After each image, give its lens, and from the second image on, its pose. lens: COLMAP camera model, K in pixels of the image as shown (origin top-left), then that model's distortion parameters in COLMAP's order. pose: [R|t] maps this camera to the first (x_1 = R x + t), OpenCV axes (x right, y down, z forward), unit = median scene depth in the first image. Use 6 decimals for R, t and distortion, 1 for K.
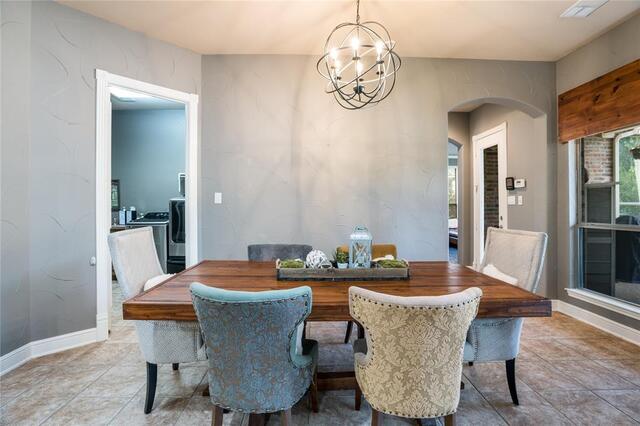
lens RADIAL K [[297.9, 0, 316.2], [0, 297.9, 208.9], [0, 0, 1]] dist [-0.007629, 0.002002]
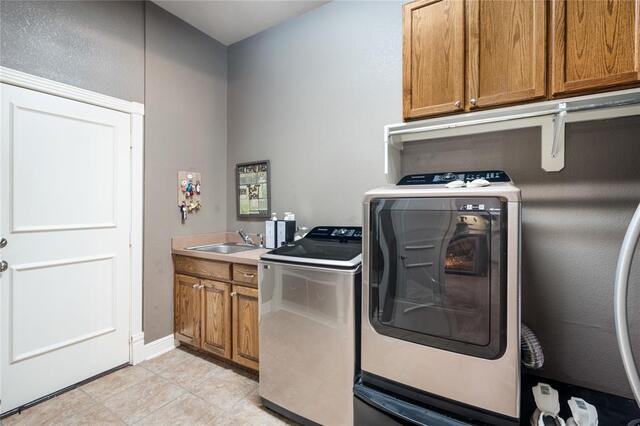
lens RADIAL K [[297.9, 0, 318.5], [0, 297.9, 209.8], [0, 0, 1]] dist [-0.007629, 0.002002]
pose [[0.845678, 0.008354, -0.533629, -0.493929], [-0.003663, 0.999945, 0.009848, -0.026197], [0.533681, -0.006373, 0.845662, 0.955560]]
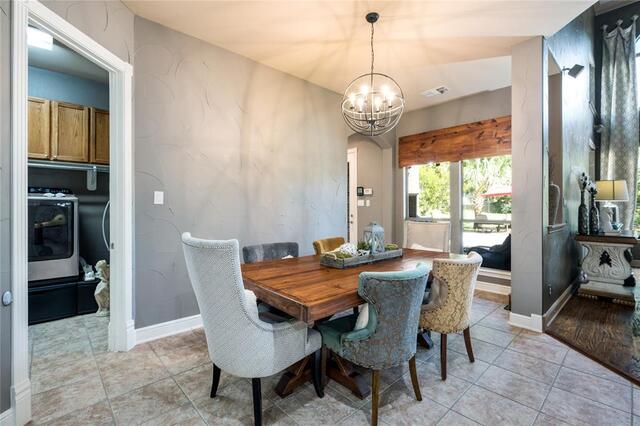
lens RADIAL K [[297.9, 0, 314.7], [0, 297.9, 209.0], [0, 0, 1]] dist [-0.007629, 0.002002]
pose [[0.748599, -0.006742, 0.662989, -0.549982], [0.010580, 0.999942, -0.001778, -0.000920], [-0.662939, 0.008345, 0.748627, 0.099389]]
